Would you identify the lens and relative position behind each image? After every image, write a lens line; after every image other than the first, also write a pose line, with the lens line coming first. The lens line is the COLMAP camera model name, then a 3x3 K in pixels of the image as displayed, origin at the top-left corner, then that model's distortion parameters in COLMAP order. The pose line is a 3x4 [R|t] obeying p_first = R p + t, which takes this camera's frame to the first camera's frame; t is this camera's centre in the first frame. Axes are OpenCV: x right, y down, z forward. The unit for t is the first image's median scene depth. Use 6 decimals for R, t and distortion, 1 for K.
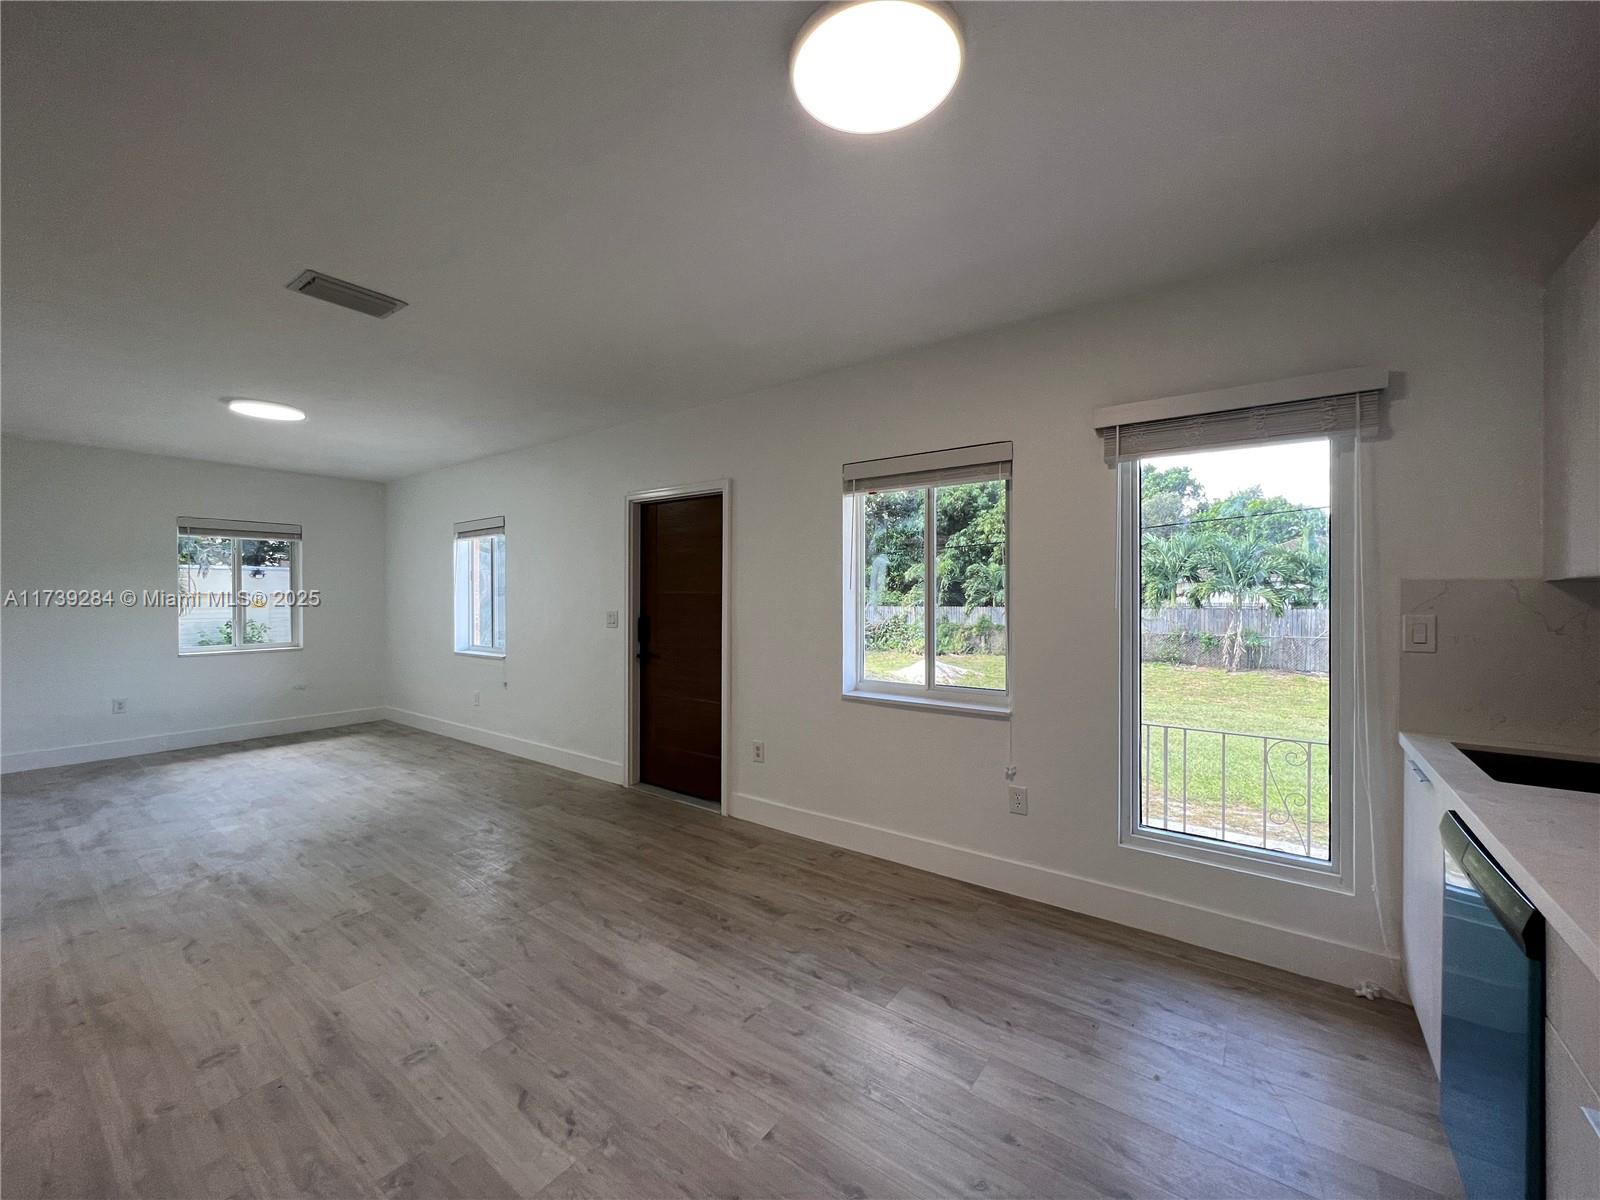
lens RADIAL K [[642.8, 0, 795.3], [0, 642.8, 599.1], [0, 0, 1]] dist [-0.001222, 0.000784]
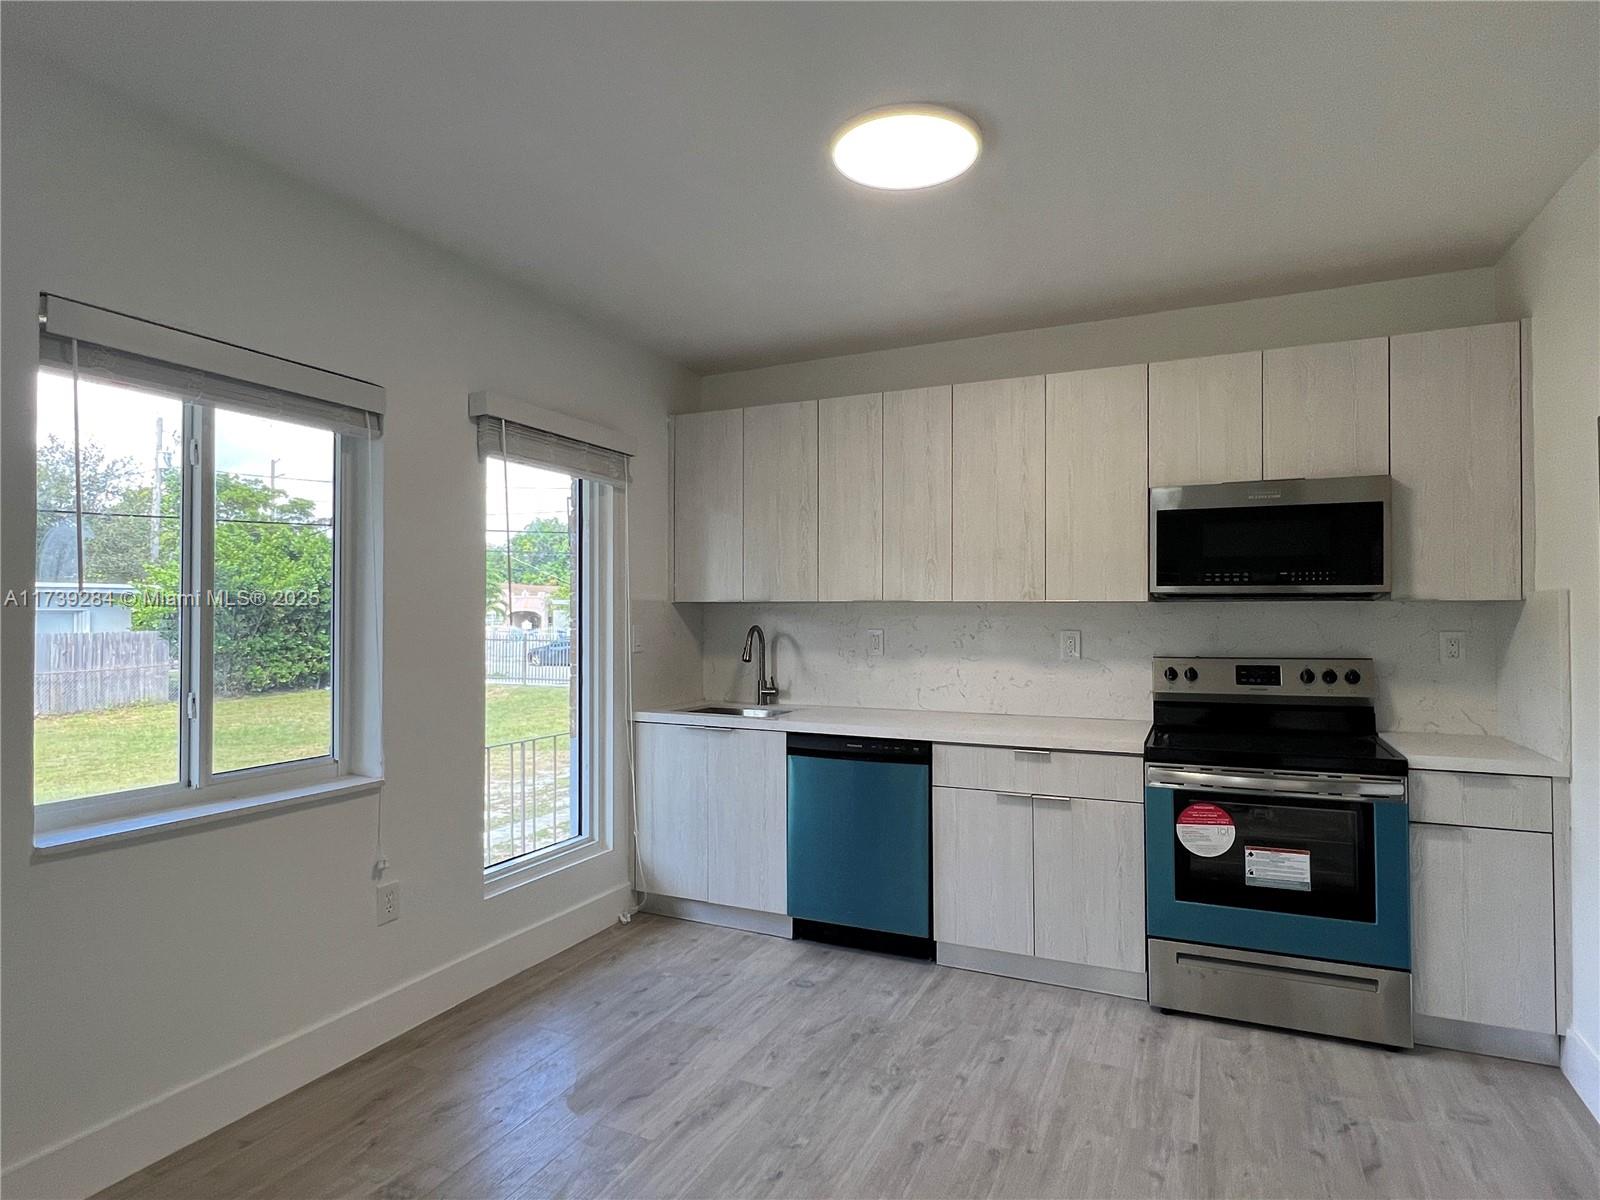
lens RADIAL K [[874.3, 0, 806.7], [0, 874.3, 602.6], [0, 0, 1]] dist [-0.003568, -0.000752]
pose [[-0.204064, 0.014148, 0.978855, -0.654109], [0.005444, 0.999897, -0.013317, 0.002007], [-0.978943, 0.002612, -0.204119, 0.720333]]
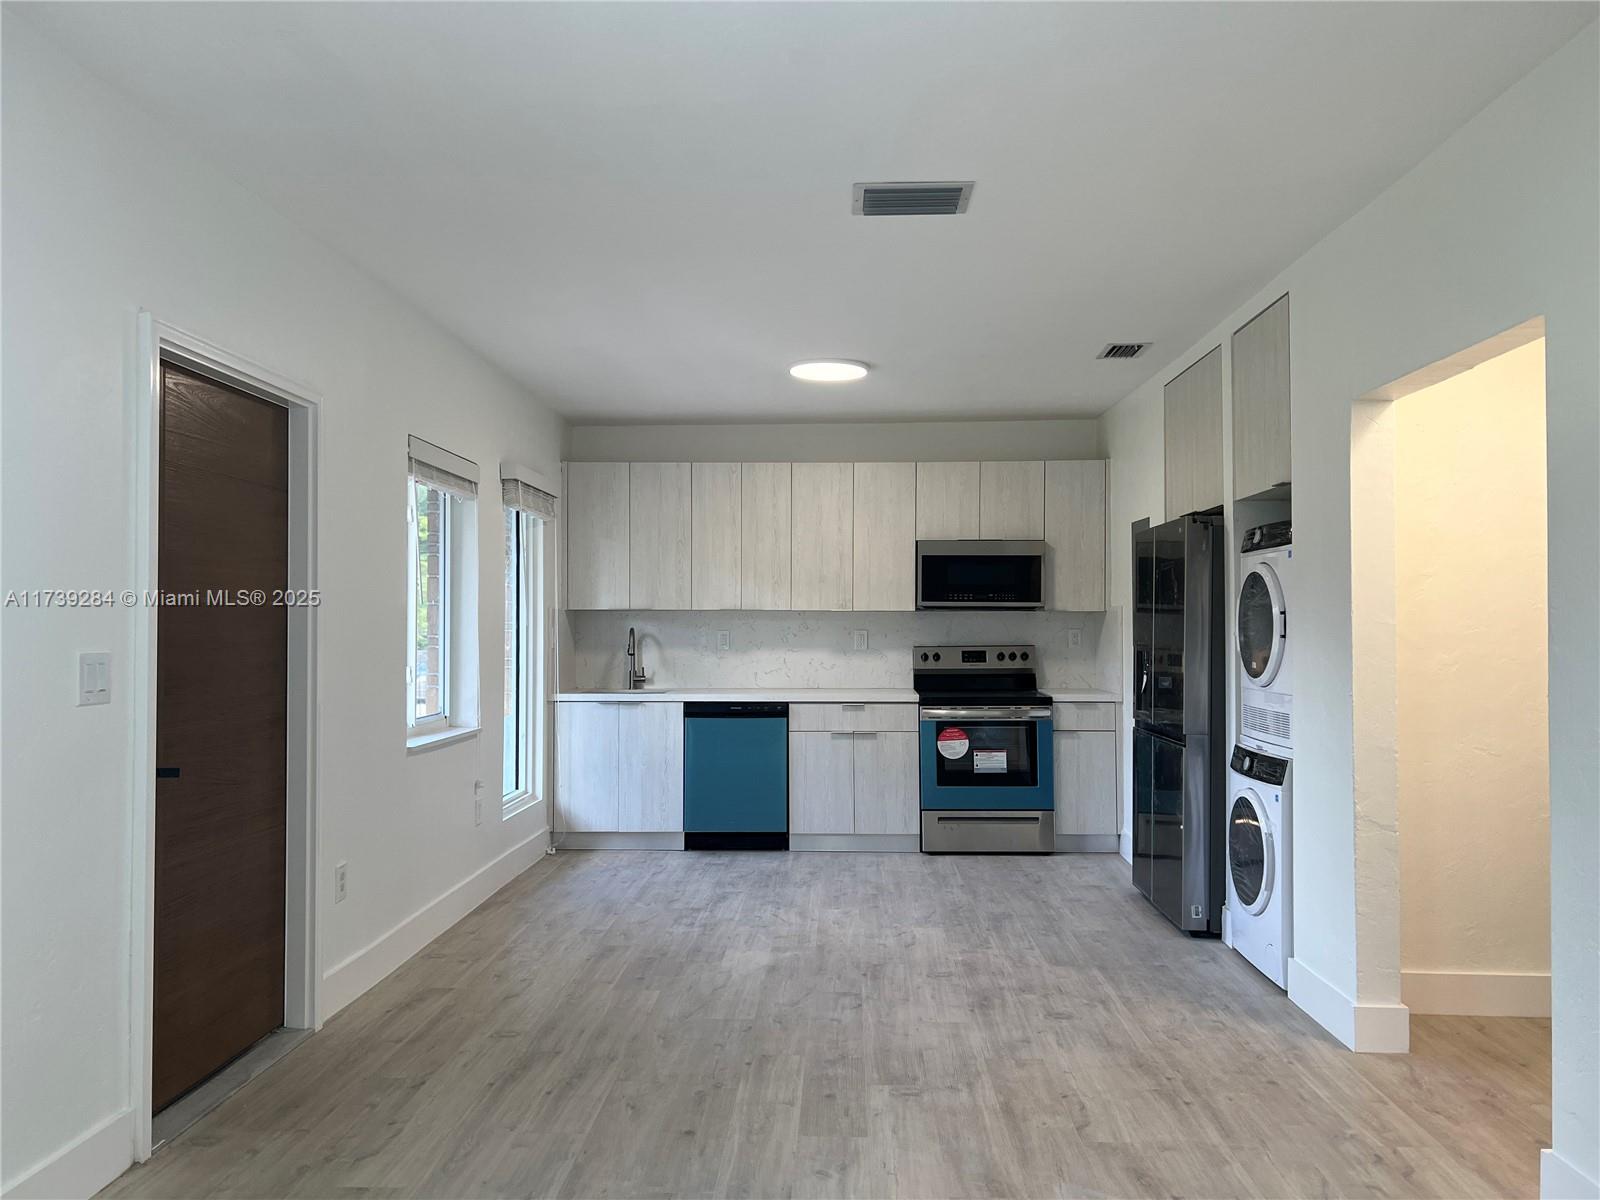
lens RADIAL K [[1201.7, 0, 798.8], [0, 1201.7, 610.4], [0, 0, 1]] dist [0.101371, -0.147087]
pose [[-0.568351, 0.010189, 0.822723, -1.524274], [0.004825, 0.999947, -0.009050, 0.007826], [-0.822772, -0.001174, -0.568371, 1.642753]]
